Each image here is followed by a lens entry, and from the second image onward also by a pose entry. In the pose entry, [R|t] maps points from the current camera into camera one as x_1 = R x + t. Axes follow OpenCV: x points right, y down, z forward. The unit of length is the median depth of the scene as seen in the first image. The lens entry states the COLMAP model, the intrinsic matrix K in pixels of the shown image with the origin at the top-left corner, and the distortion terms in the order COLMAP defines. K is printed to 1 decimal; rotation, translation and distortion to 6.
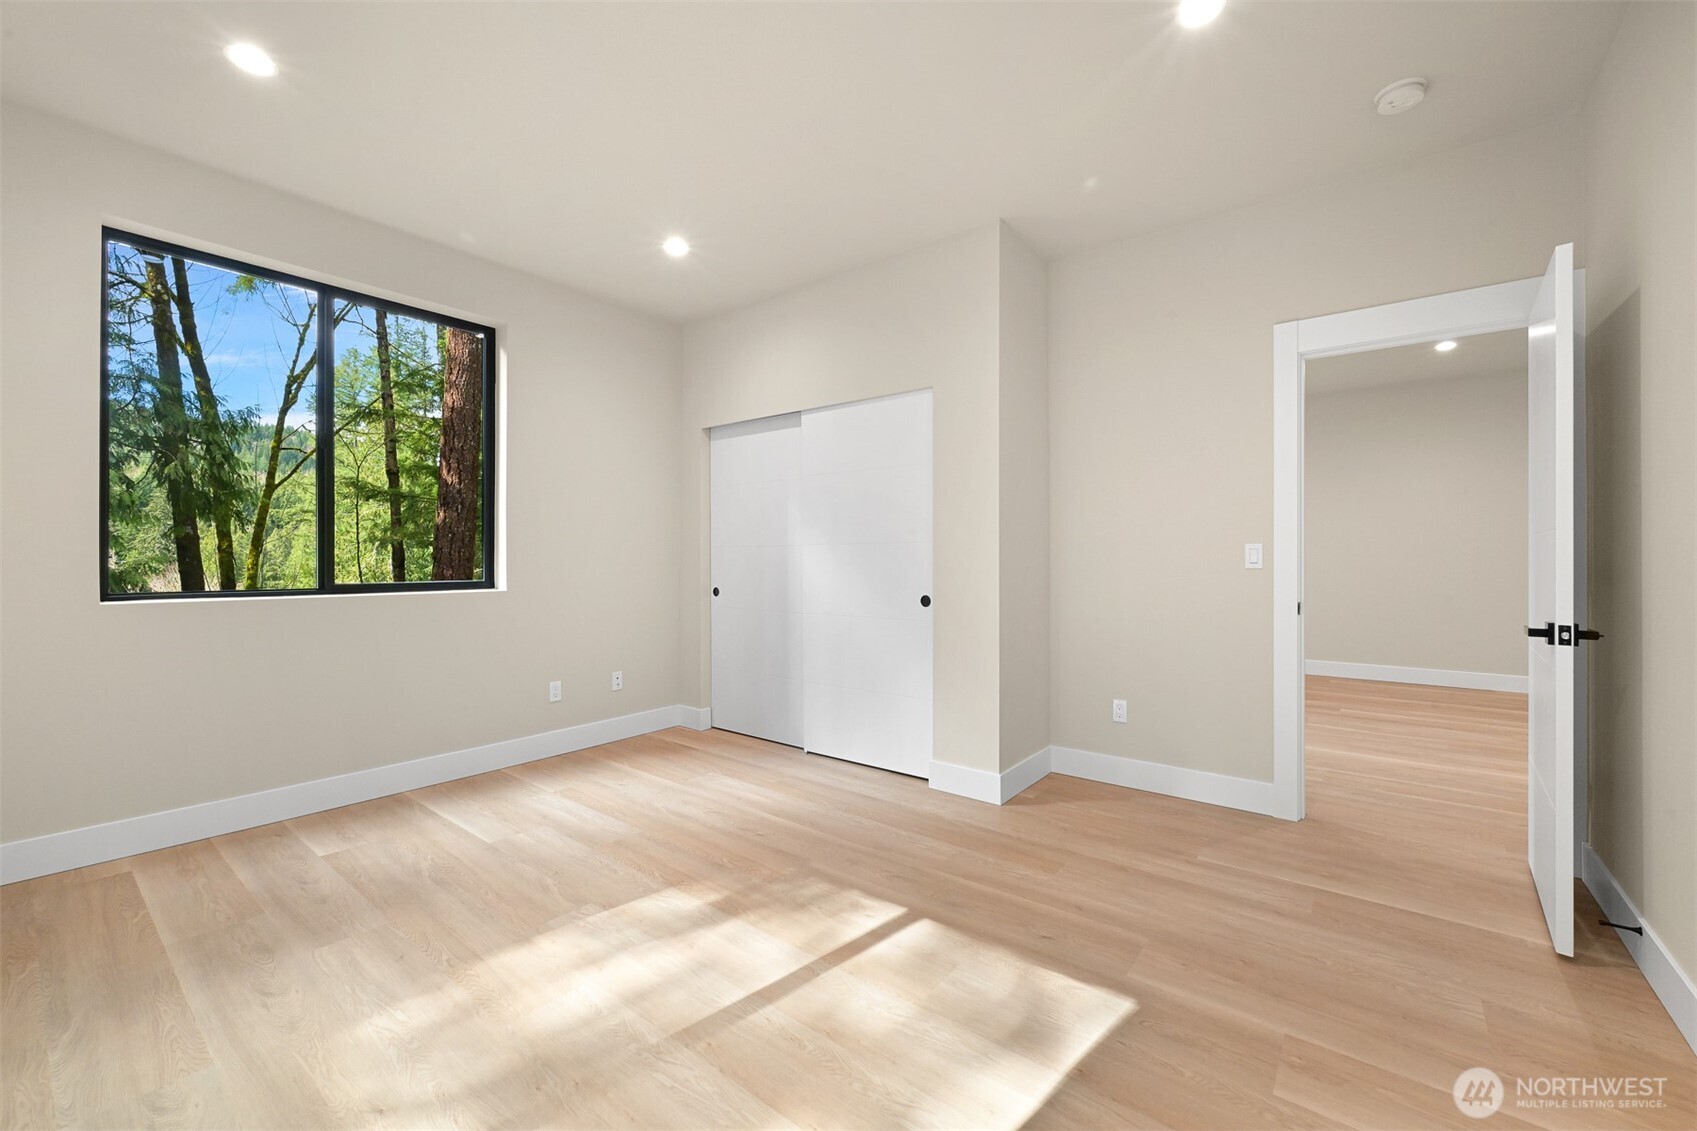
lens RADIAL K [[660.1, 0, 848.5], [0, 660.1, 565.5], [0, 0, 1]] dist [0.000179, 0.000063]
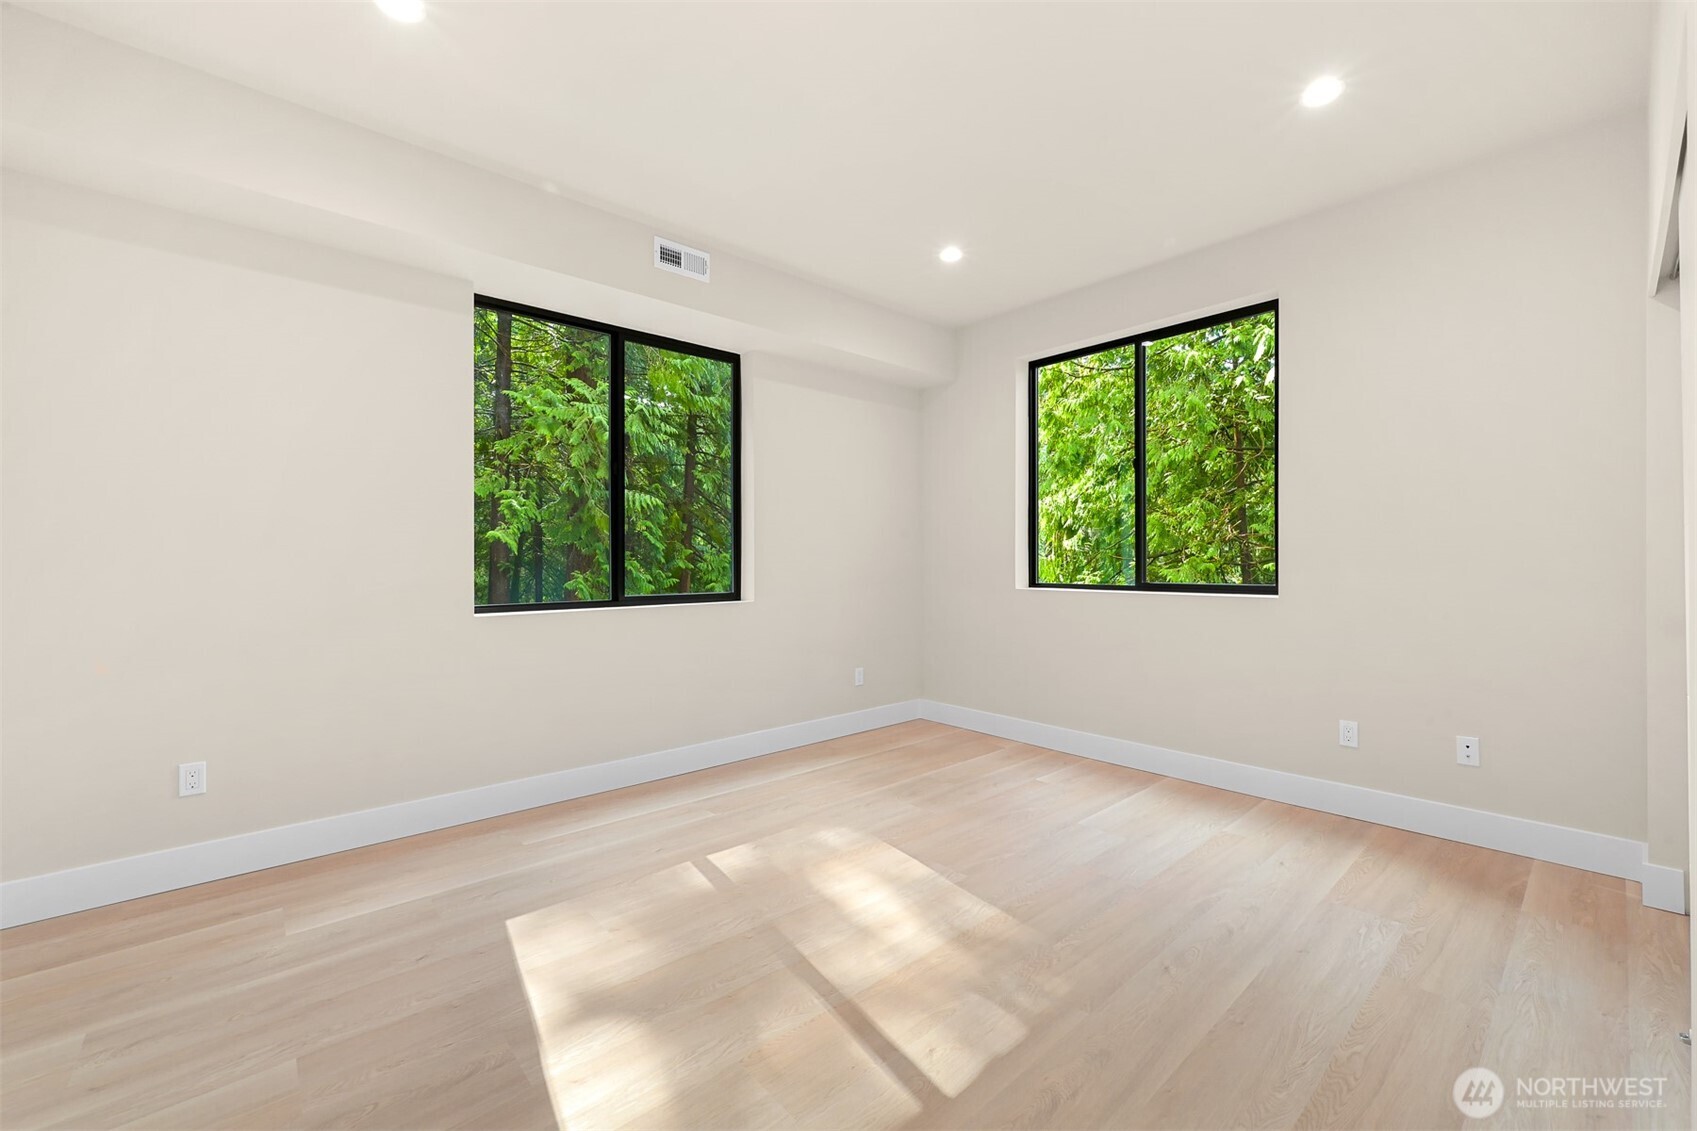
lens RADIAL K [[701.3, 0, 865.6], [0, 701.3, 563.1], [0, 0, 1]] dist [0.000251, 0.000104]
pose [[-0.158423, 0.007340, -0.987344, 0.695184], [-0.002415, 0.999966, 0.007822, -0.019794], [0.987368, 0.003624, -0.158400, 0.887280]]
